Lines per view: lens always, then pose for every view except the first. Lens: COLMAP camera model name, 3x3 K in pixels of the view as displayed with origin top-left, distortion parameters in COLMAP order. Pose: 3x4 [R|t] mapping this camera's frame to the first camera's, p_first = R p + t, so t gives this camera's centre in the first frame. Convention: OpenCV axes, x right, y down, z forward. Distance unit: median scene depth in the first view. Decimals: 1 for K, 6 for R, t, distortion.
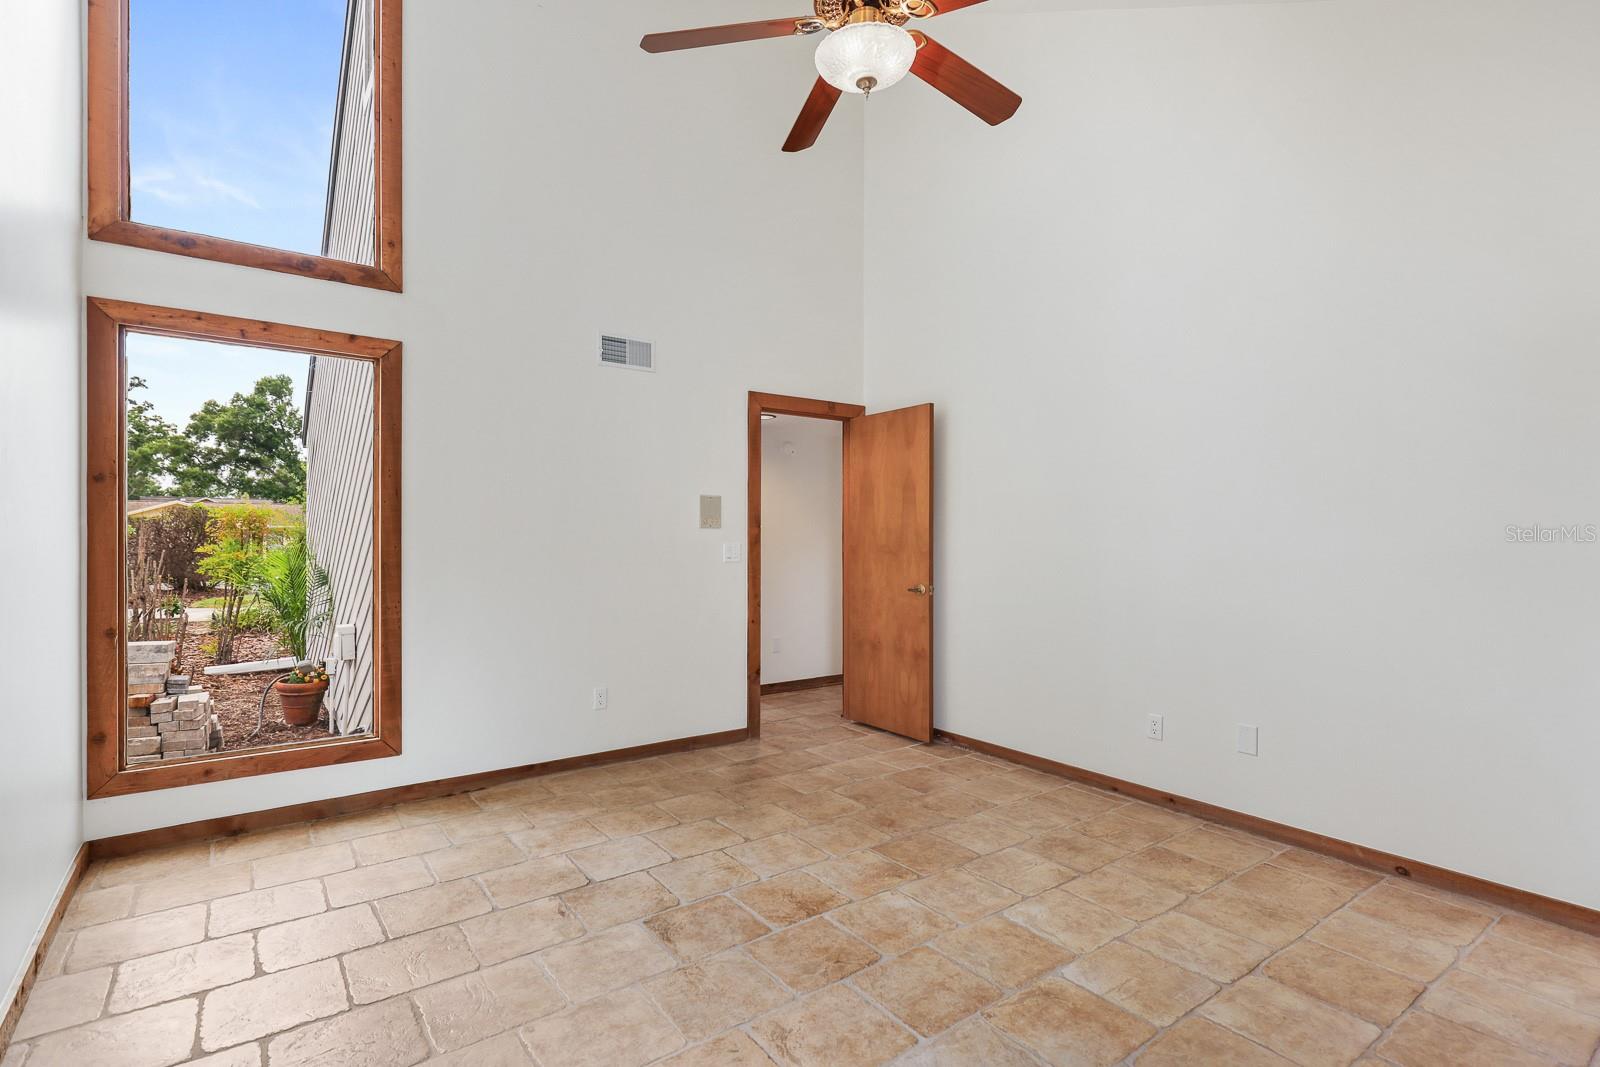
lens RADIAL K [[754.6, 0, 798.7], [0, 754.6, 536.7], [0, 0, 1]] dist [0.002135, 0.000091]
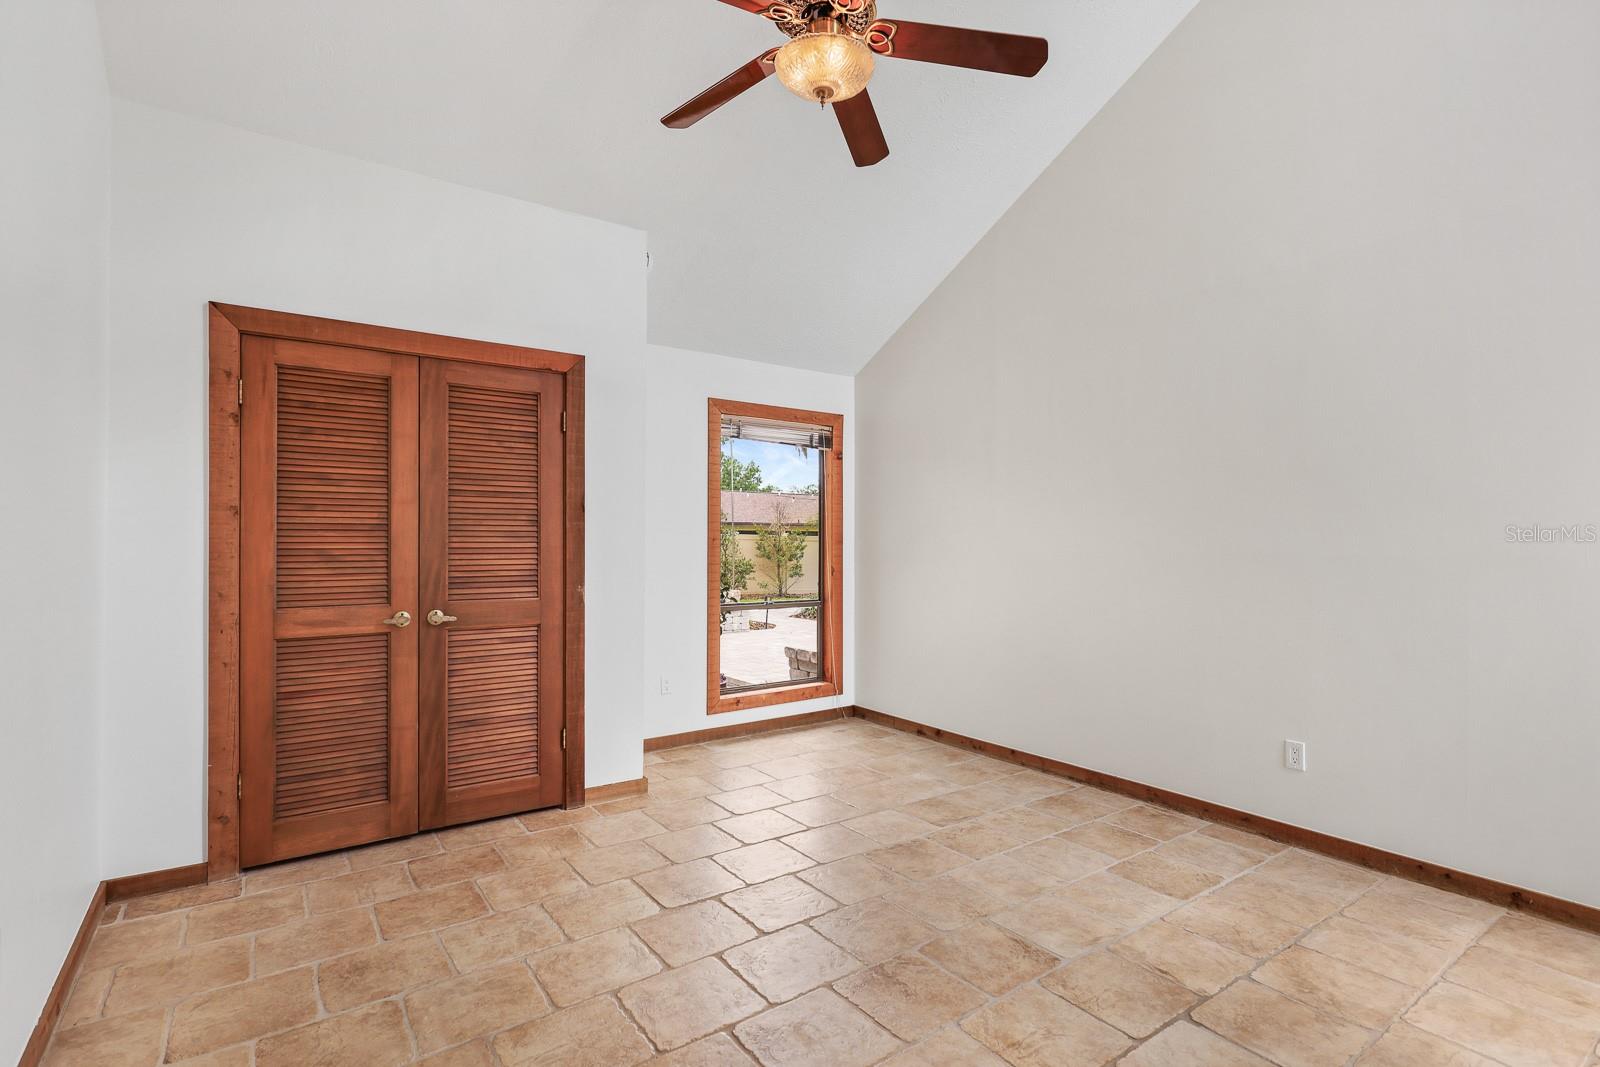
lens RADIAL K [[754.6, 0, 799.5], [0, 754.6, 538.2], [0, 0, 1]] dist [0.002135, 0.000091]
pose [[-0.999887, -0.001671, 0.014945, 0.101279], [-0.001818, 0.999950, -0.009833, 0.003496], [-0.014928, -0.009859, -0.999840, 1.970199]]
